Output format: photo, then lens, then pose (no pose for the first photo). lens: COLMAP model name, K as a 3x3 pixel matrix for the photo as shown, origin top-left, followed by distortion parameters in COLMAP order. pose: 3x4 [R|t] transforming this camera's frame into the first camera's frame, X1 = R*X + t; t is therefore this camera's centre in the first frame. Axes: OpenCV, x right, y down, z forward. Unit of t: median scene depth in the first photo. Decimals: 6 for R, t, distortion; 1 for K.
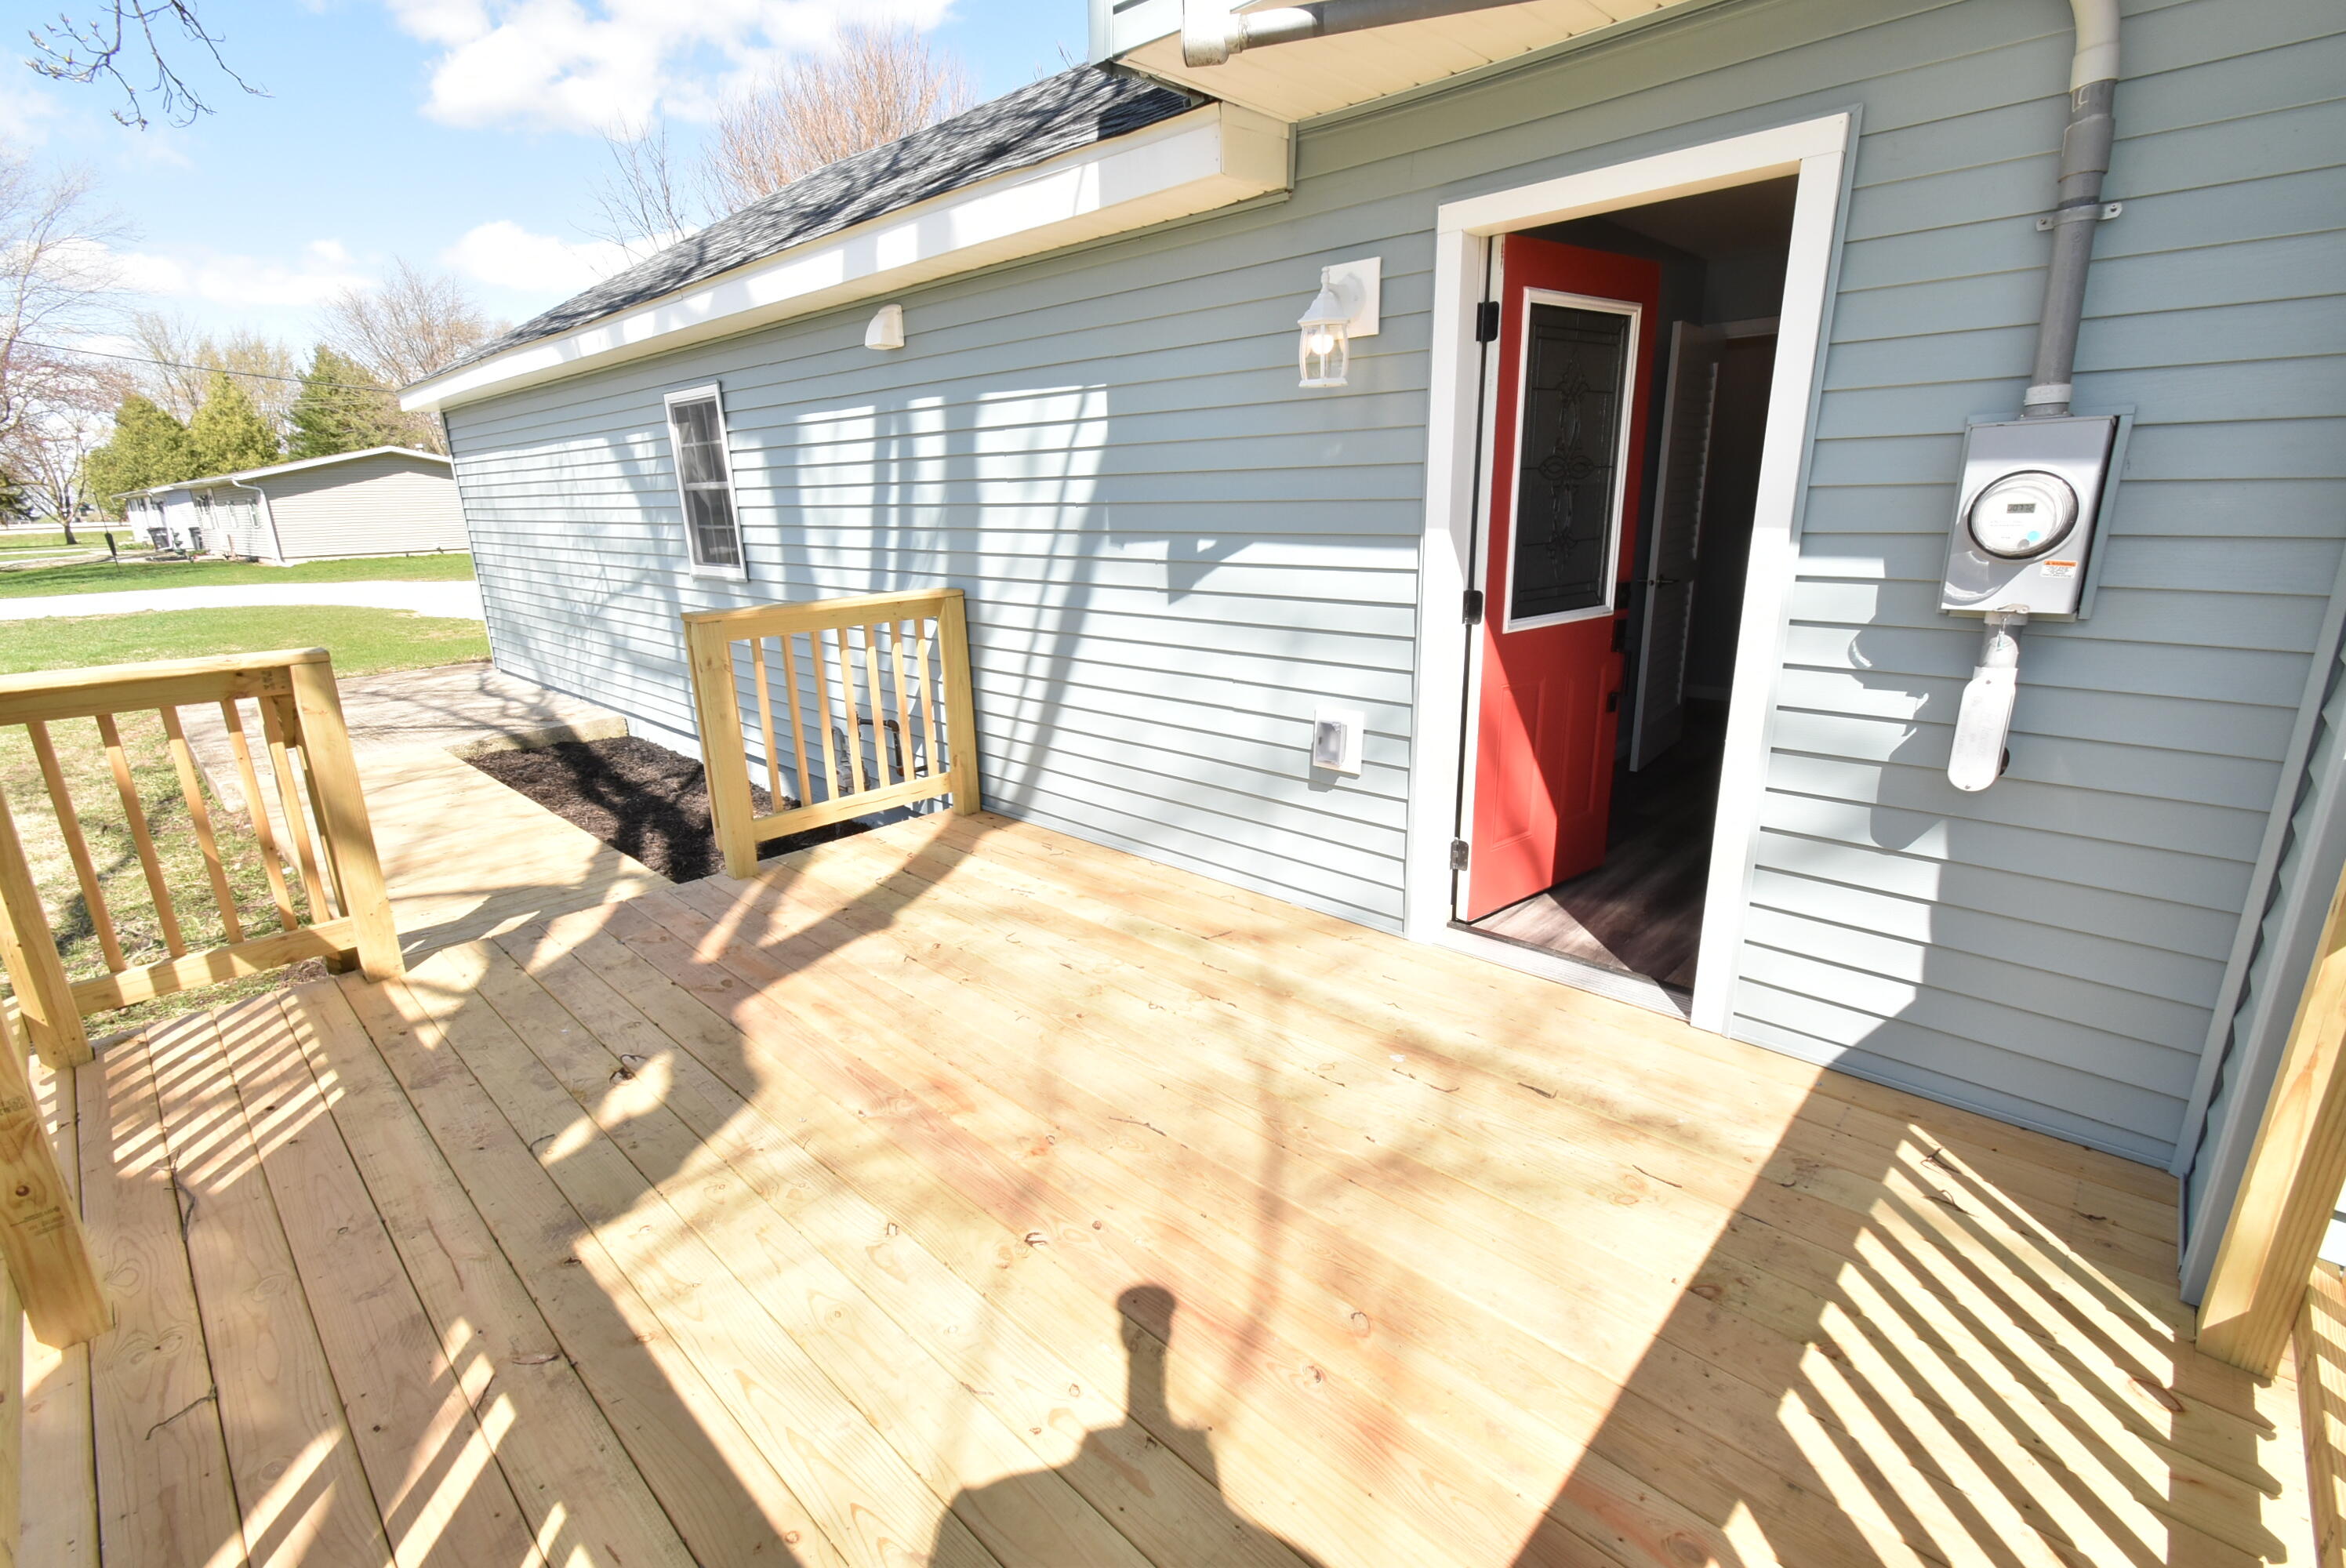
lens RADIAL K [[1032.2, 0, 1183.0], [0, 1032.2, 782.9], [0, 0, 1]] dist [0.005393, -0.005299]
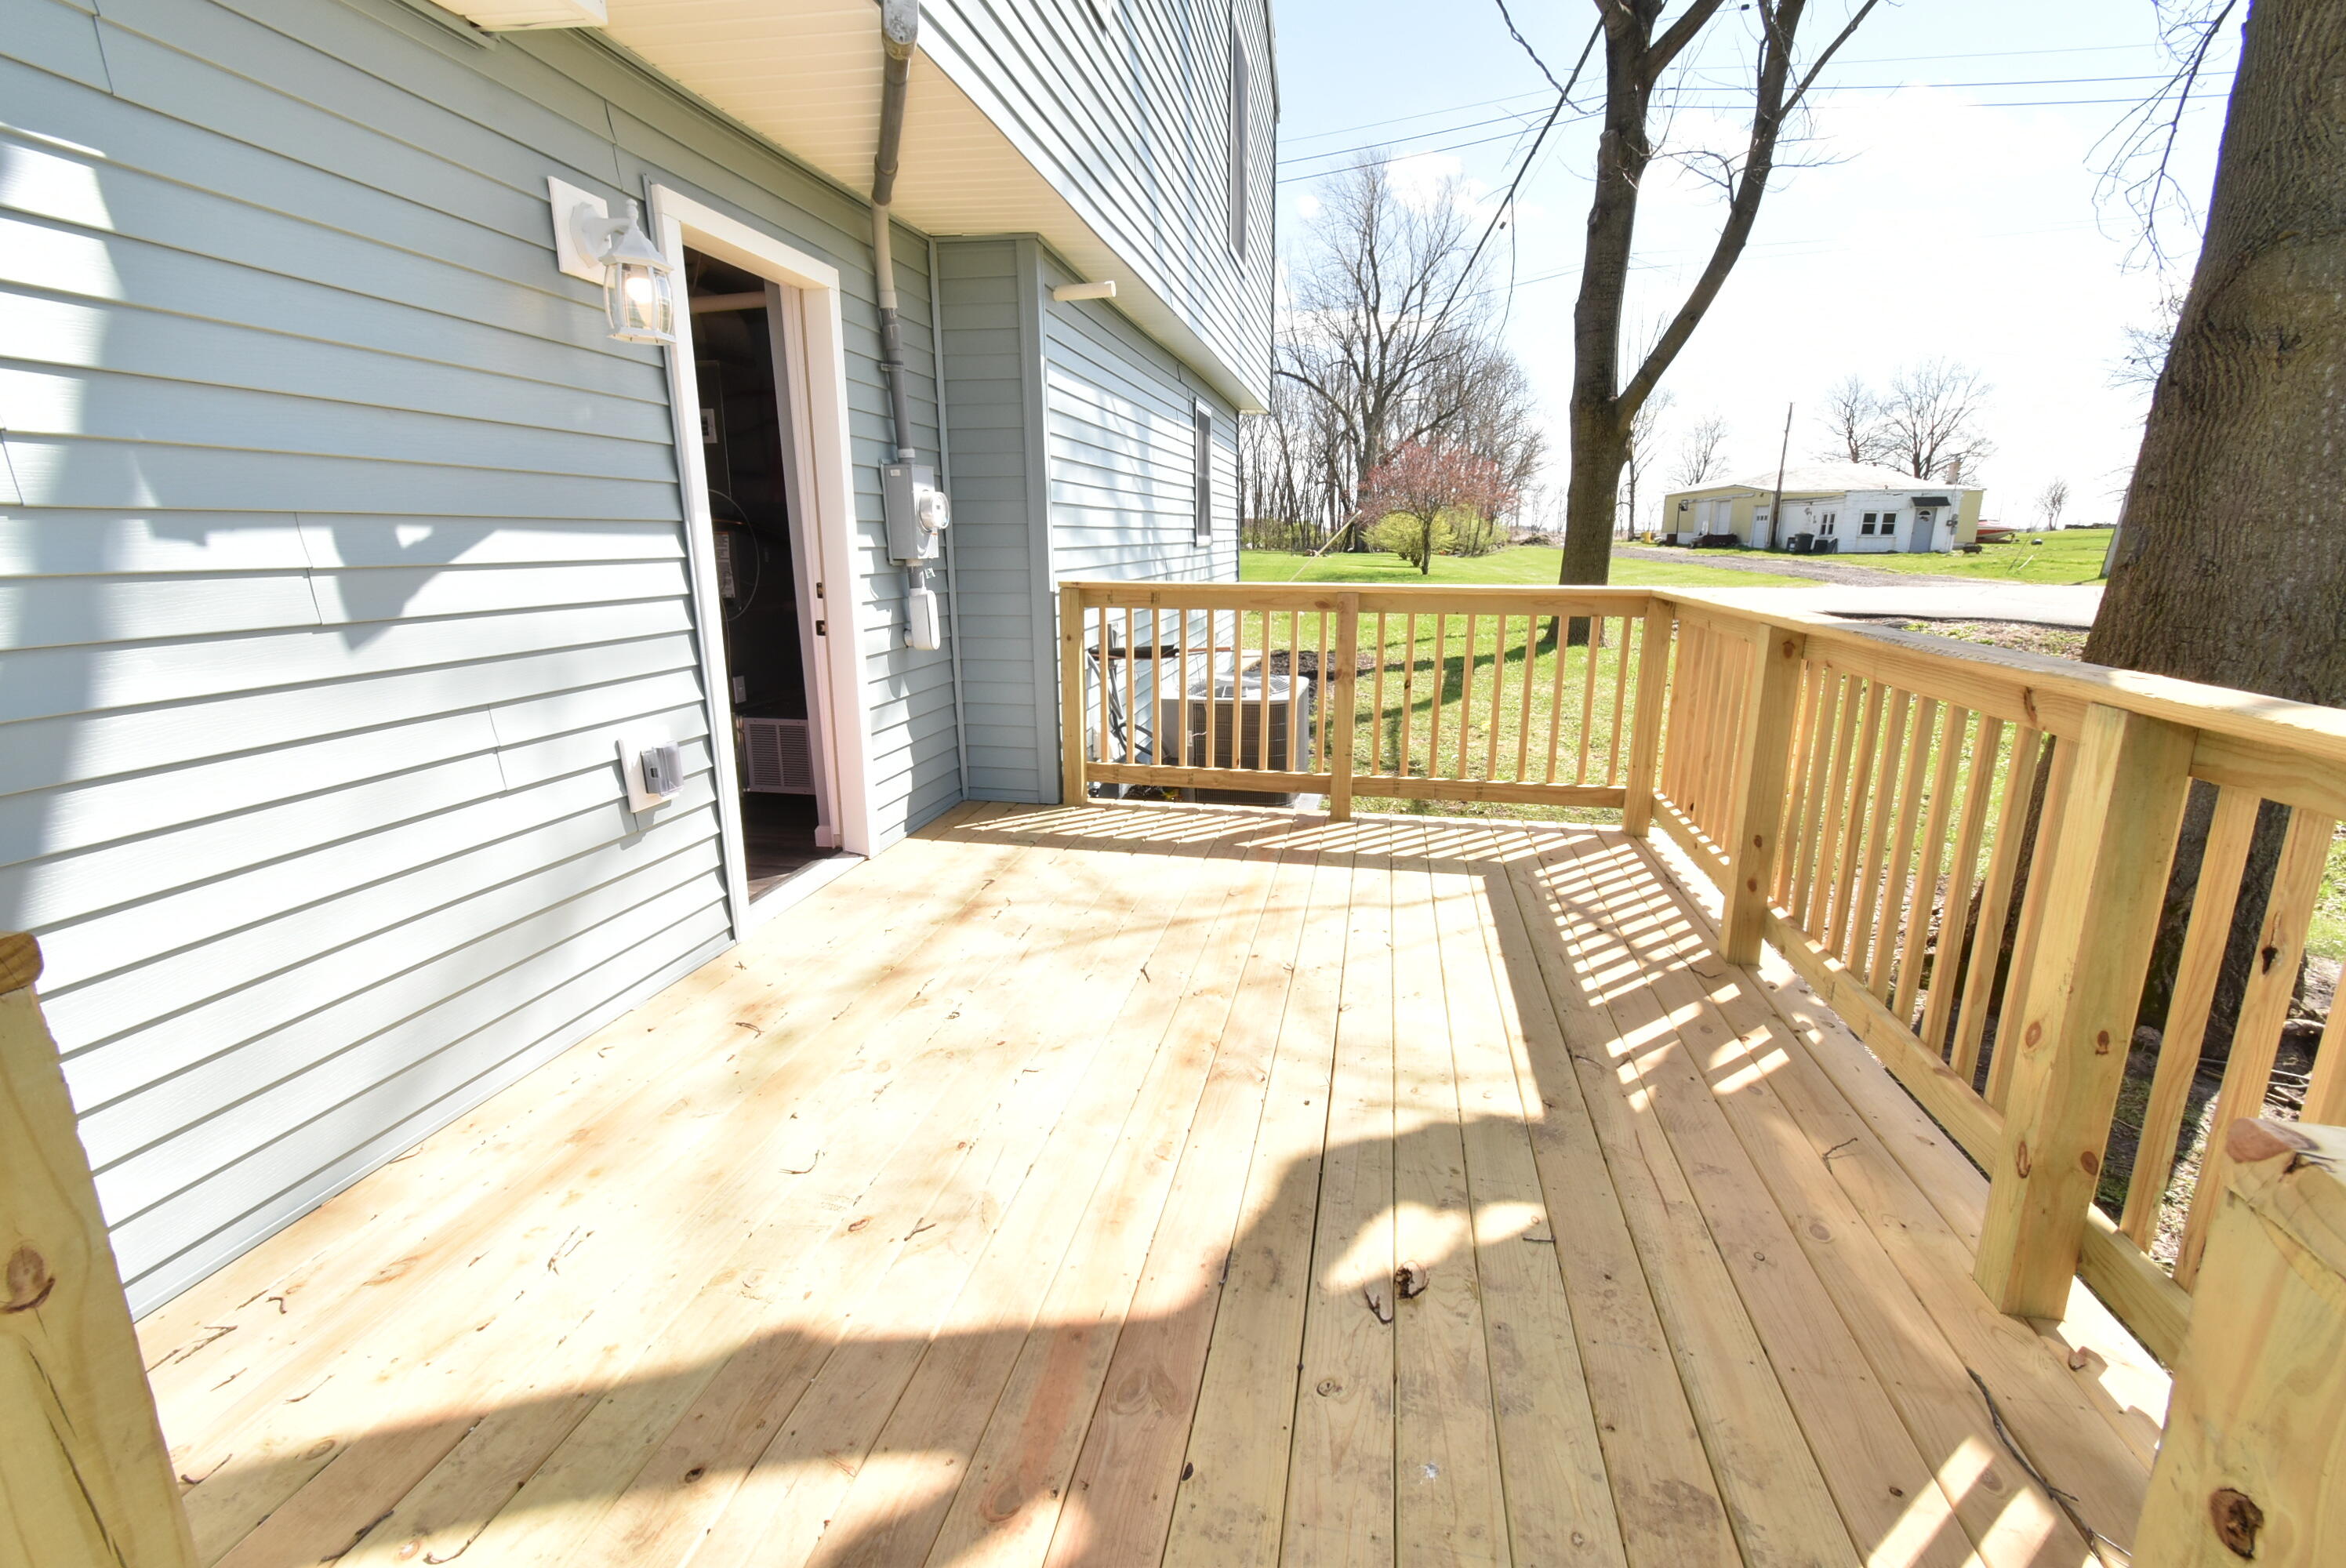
lens RADIAL K [[1035.0, 0, 1177.4], [0, 1035.0, 786.6], [0, 0, 1]] dist [0.007742, -0.005818]
pose [[-0.527644, -0.180404, 0.830088, -0.403548], [0.241617, 0.904954, 0.350258, -0.114987], [-0.814379, 0.385374, -0.433904, 0.541637]]
